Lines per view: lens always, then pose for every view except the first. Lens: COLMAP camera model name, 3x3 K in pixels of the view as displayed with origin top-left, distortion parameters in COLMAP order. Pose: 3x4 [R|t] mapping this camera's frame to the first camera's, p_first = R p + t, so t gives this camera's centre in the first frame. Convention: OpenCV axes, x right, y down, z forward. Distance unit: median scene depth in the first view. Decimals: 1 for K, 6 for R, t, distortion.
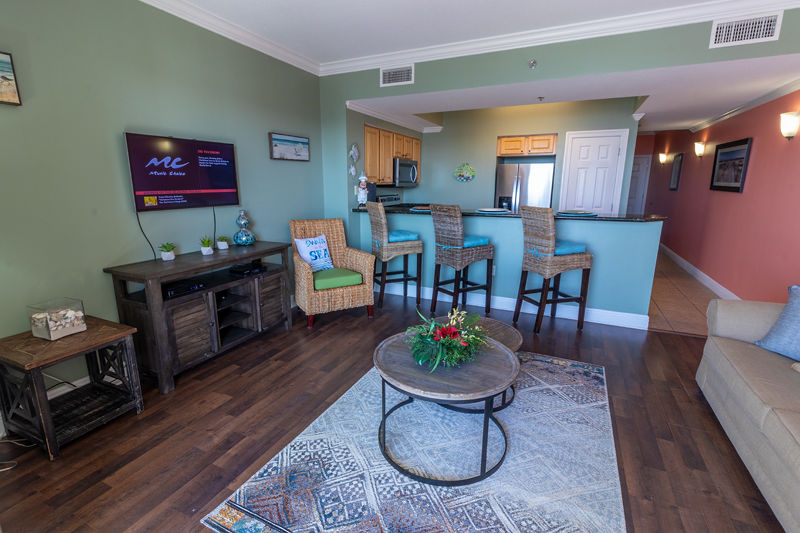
lens RADIAL K [[370.6, 0, 393.4], [0, 370.6, 263.6], [0, 0, 1]] dist [0.000193, -0.000506]
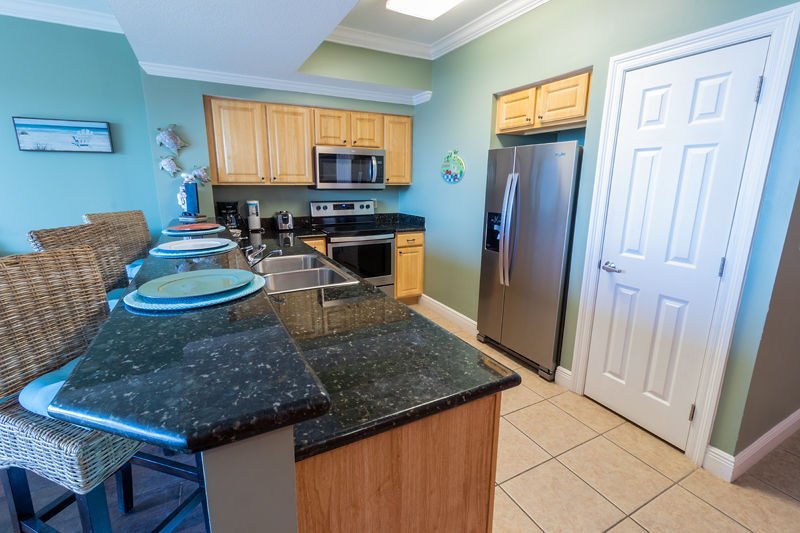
lens RADIAL K [[370.6, 0, 393.4], [0, 370.6, 263.6], [0, 0, 1]] dist [0.000193, -0.000506]
pose [[0.804761, 0.137741, -0.577397, 0.589436], [-0.136074, 0.989611, 0.046420, -0.140049], [0.577792, 0.041212, 0.815143, 0.611324]]
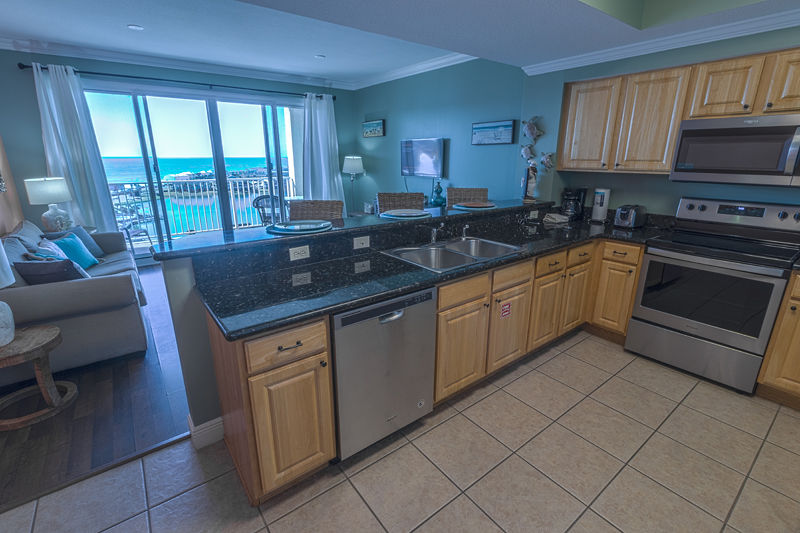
lens RADIAL K [[370.6, 0, 393.4], [0, 370.6, 263.6], [0, 0, 1]] dist [0.000193, -0.000506]
pose [[-0.467092, 0.248819, -0.848478, 0.699645], [-0.189275, 0.909210, 0.370826, -0.245708], [0.863713, 0.333806, -0.377589, 1.015552]]
